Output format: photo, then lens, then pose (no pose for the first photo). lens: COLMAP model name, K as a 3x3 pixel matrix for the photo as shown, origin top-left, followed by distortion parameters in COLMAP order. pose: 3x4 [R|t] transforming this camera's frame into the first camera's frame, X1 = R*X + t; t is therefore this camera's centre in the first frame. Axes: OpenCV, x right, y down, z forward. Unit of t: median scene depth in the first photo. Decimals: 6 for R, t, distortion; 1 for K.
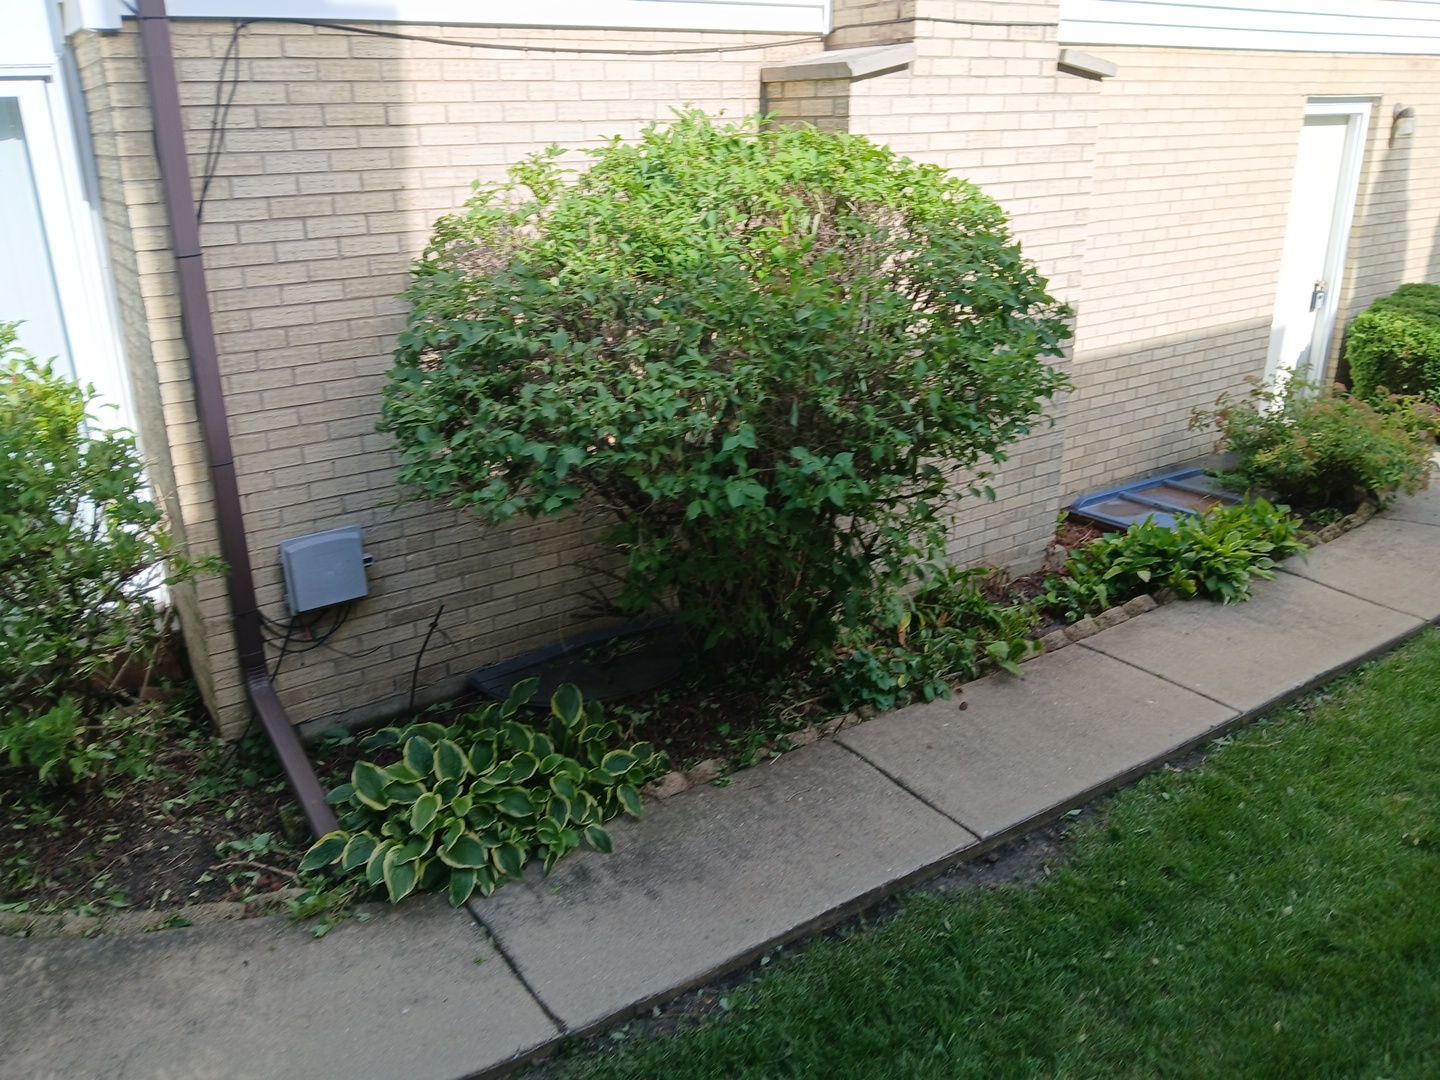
lens RADIAL K [[1116.8, 0, 788.9], [0, 1116.8, 542.9], [0, 0, 1]] dist [0.007122, -0.041069]
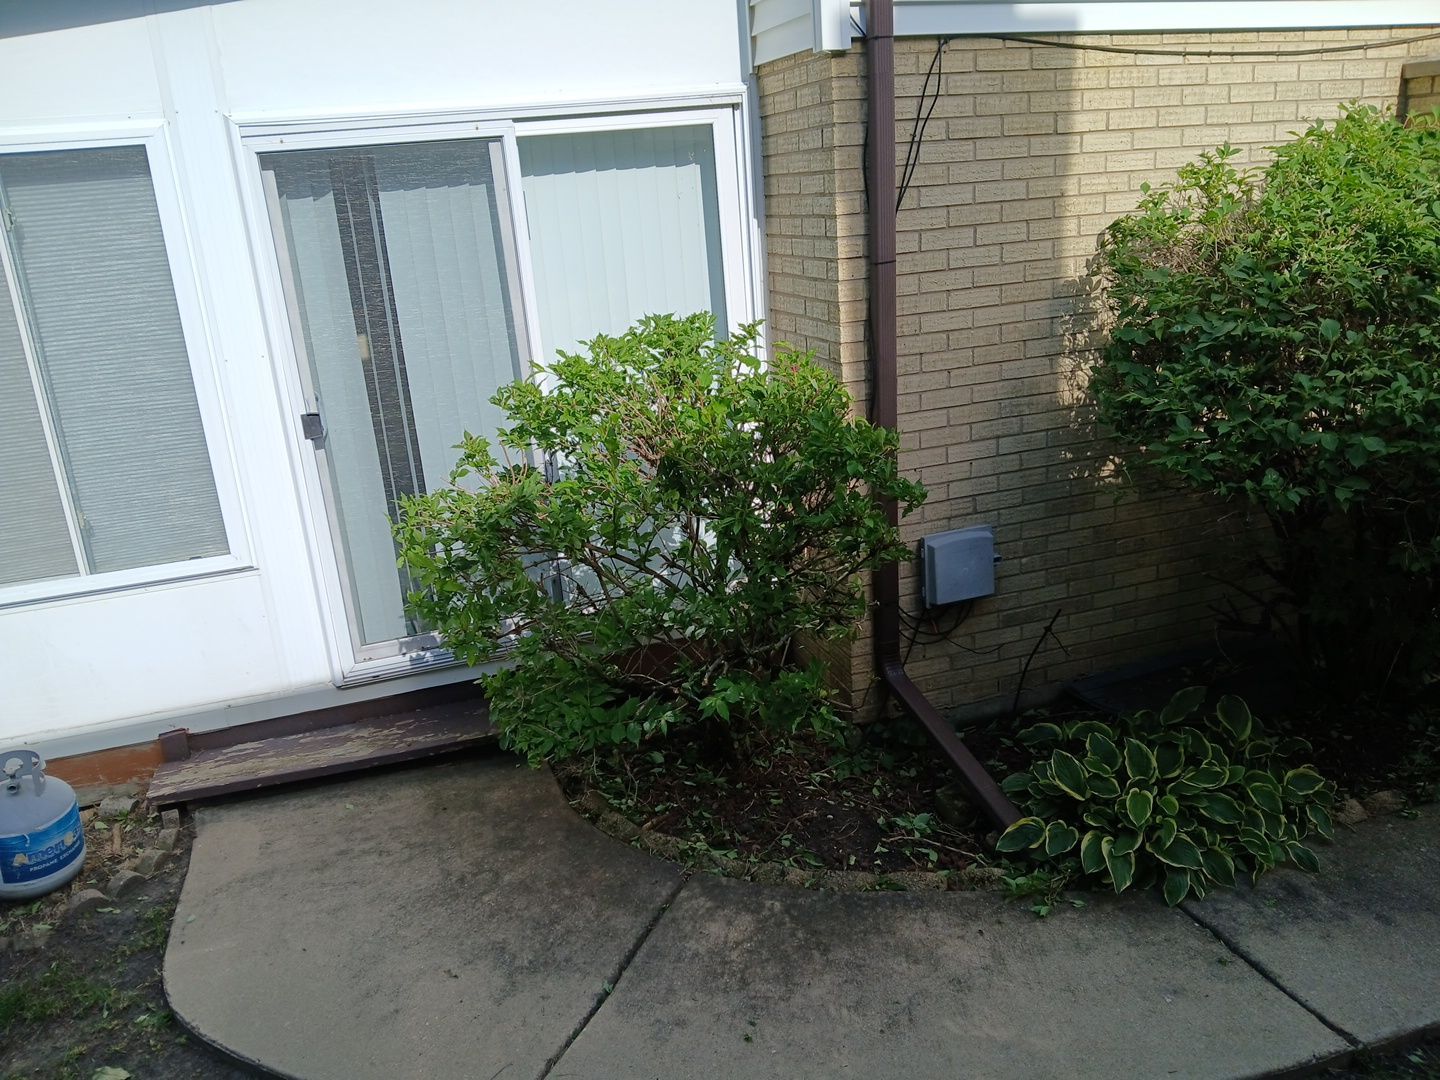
lens RADIAL K [[1128.4, 0, 741.6], [0, 1128.4, 553.4], [0, 0, 1]] dist [0.050649, -0.099377]
pose [[0.958217, 0.048736, -0.281859, -0.330345], [-0.058702, 0.997910, -0.027017, 0.055060], [0.279954, 0.042434, 0.959075, -0.062362]]
